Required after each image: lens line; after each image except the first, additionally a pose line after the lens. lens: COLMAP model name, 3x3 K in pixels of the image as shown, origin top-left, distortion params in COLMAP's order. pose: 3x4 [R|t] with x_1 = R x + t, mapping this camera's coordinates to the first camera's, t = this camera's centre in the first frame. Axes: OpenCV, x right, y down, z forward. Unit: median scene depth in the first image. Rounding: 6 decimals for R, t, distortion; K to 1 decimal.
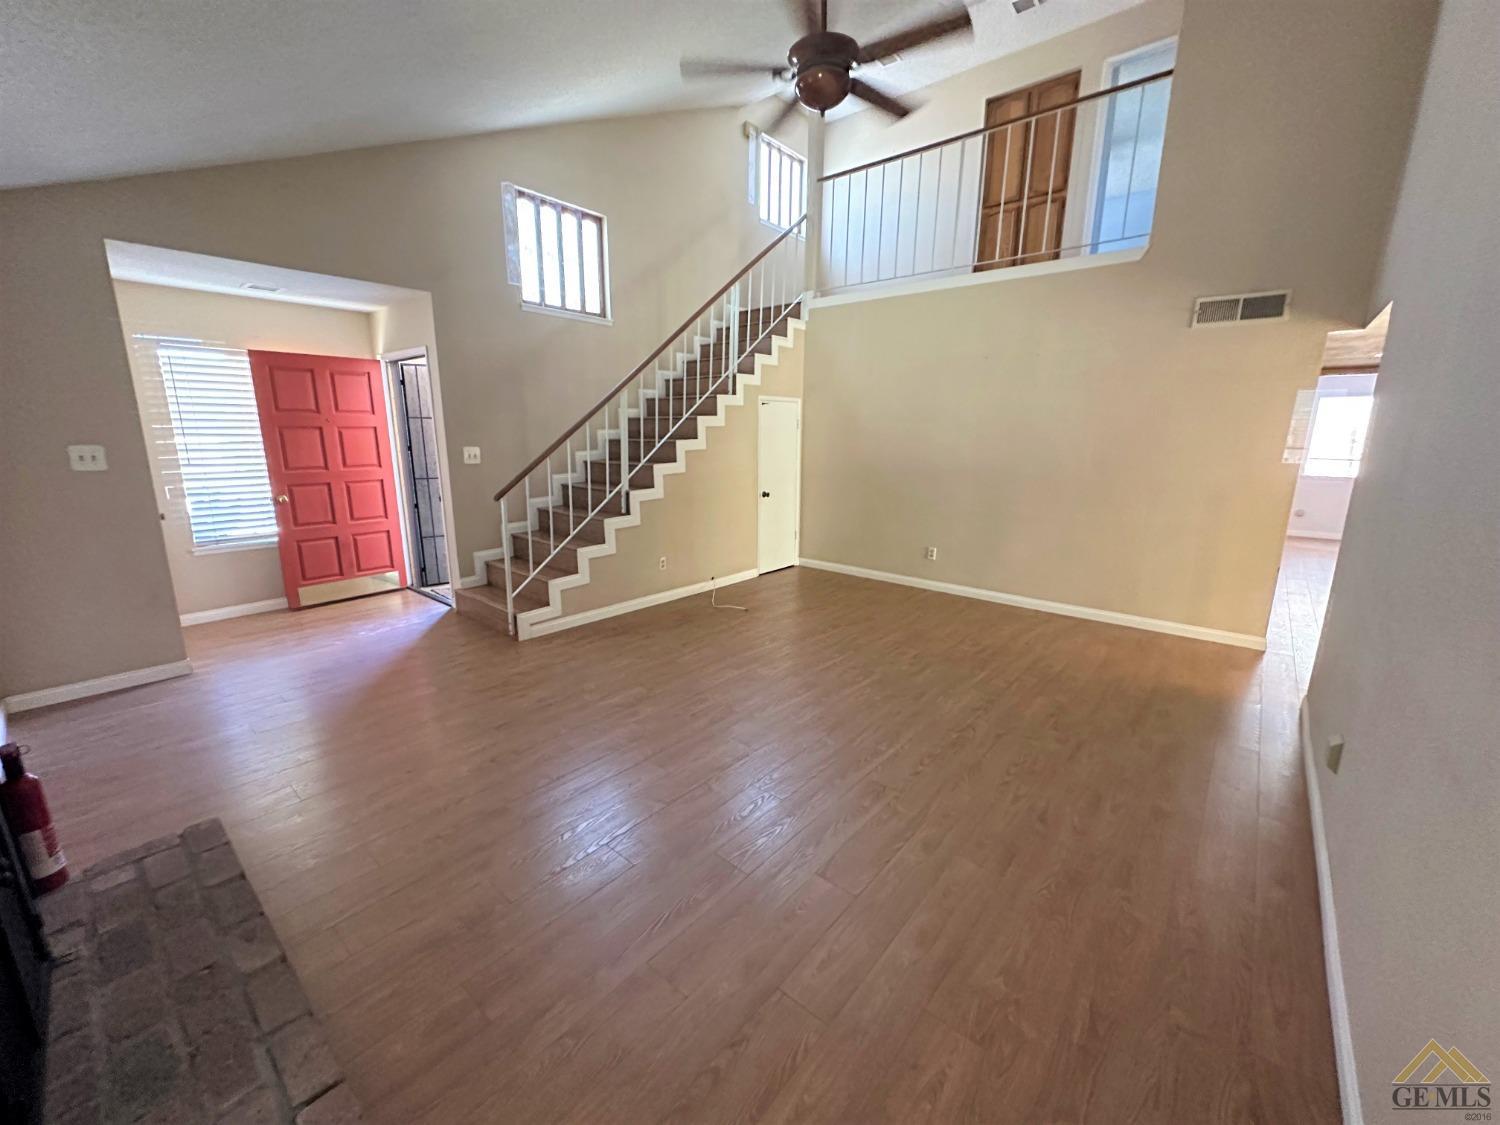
lens RADIAL K [[597.9, 0, 757.9], [0, 597.9, 555.4], [0, 0, 1]] dist [0.000072, 0.000898]
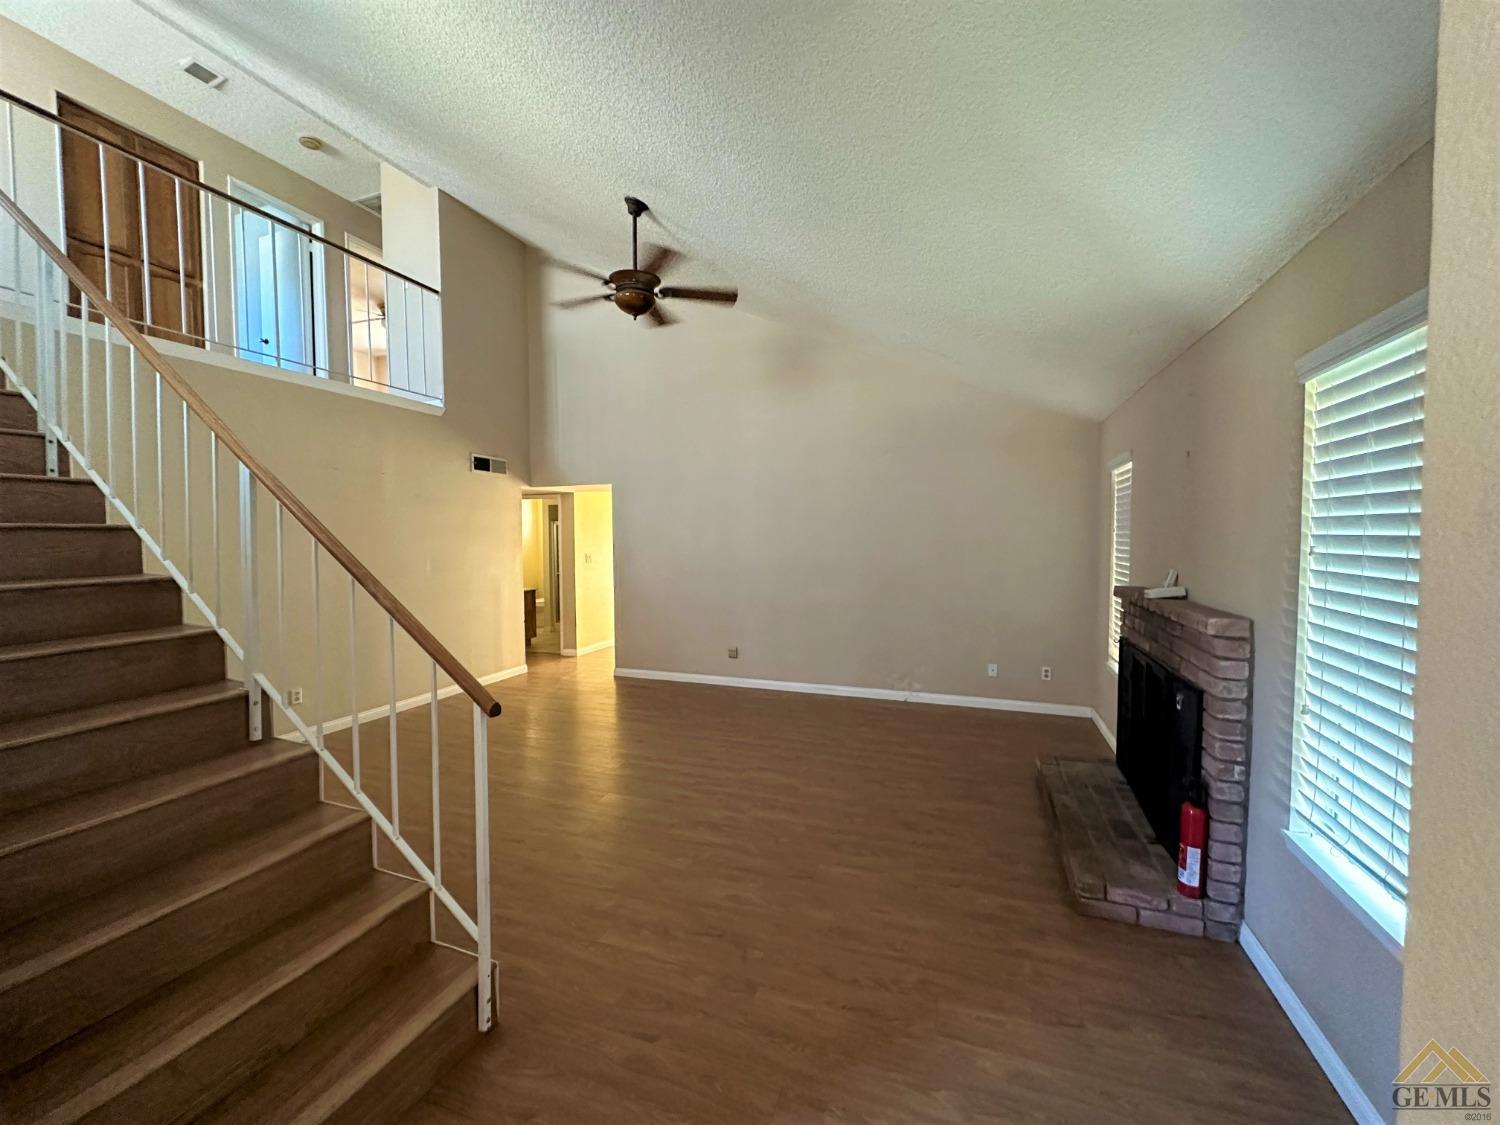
lens RADIAL K [[597.9, 0, 751.7], [0, 597.9, 558.6], [0, 0, 1]] dist [0.000072, 0.000898]
pose [[-0.343221, -0.049160, 0.937967, -0.621345], [0.202309, 0.971320, 0.124937, -0.150650], [-0.917208, 0.232640, -0.323432, 0.645943]]
